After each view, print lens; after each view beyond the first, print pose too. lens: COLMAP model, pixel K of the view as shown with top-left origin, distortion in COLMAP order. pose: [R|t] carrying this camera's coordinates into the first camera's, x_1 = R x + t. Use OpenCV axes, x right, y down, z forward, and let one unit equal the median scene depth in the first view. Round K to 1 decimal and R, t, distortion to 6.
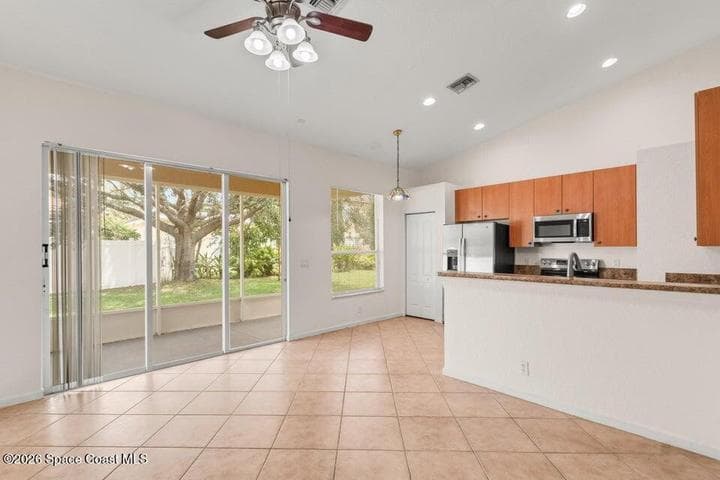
lens RADIAL K [[335.6, 0, 353.8], [0, 335.6, 248.7], [0, 0, 1]] dist [0.002323, -0.000145]
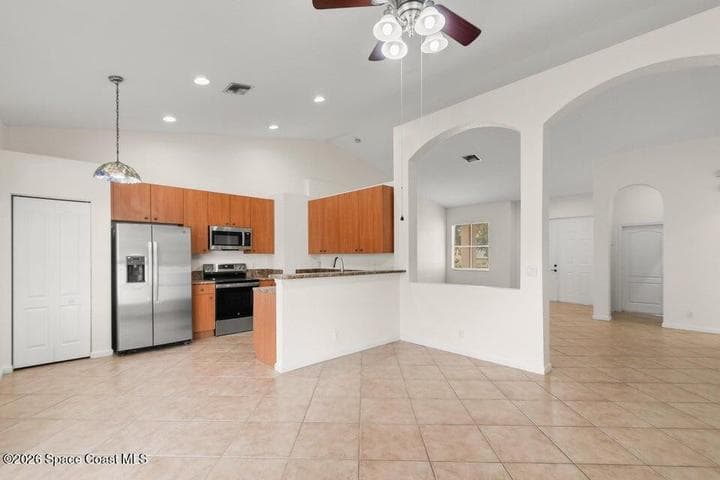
lens RADIAL K [[317.8, 0, 354.3], [0, 317.8, 256.3], [0, 0, 1]] dist [-0.003124, -0.000511]
pose [[0.000021, 0.002516, 0.999997, -0.497710], [0.005272, 0.999983, -0.002516, 0.009130], [-0.999986, 0.005272, 0.000008, 0.528412]]
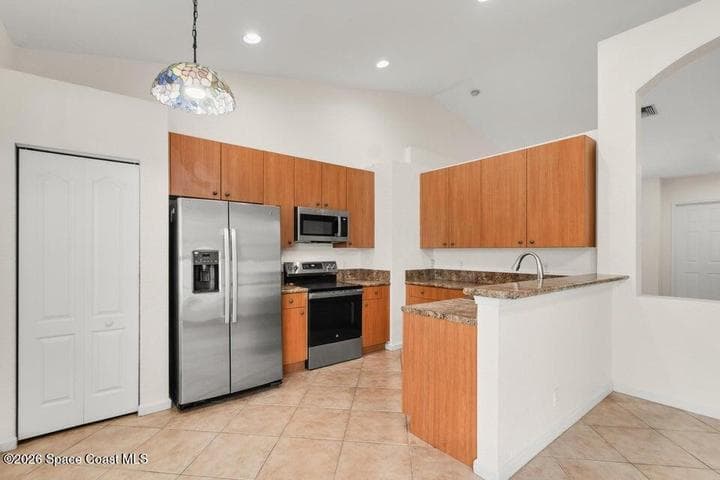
lens RADIAL K [[328.7, 0, 349.3], [0, 328.7, 252.7], [0, 0, 1]] dist [0.001029, 0.000106]
pose [[0.101014, -0.001231, 0.994884, -0.183792], [0.000587, 0.999999, 0.001178, 0.006401], [-0.994885, 0.000465, 0.101014, 0.808124]]
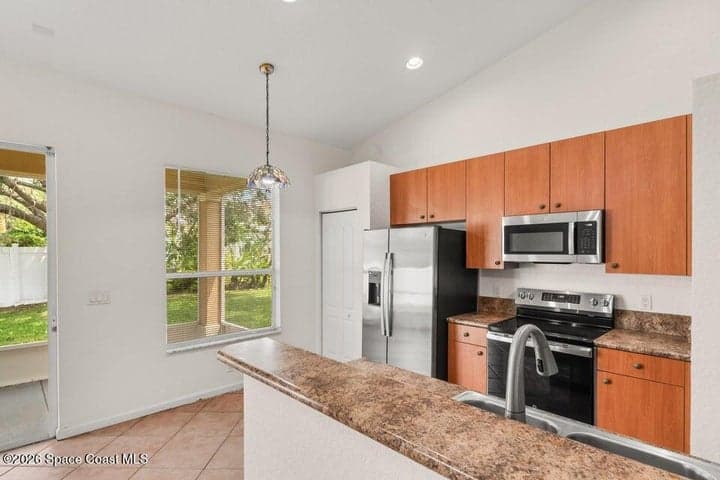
lens RADIAL K [[363.1, 0, 357.6], [0, 363.1, 255.6], [0, 0, 1]] dist [0.001561, 0.000601]
pose [[0.999974, 0.002977, 0.006591, 0.281193], [-0.003040, 0.999950, 0.009575, -0.034563], [-0.006562, -0.009595, 0.999932, 0.376734]]
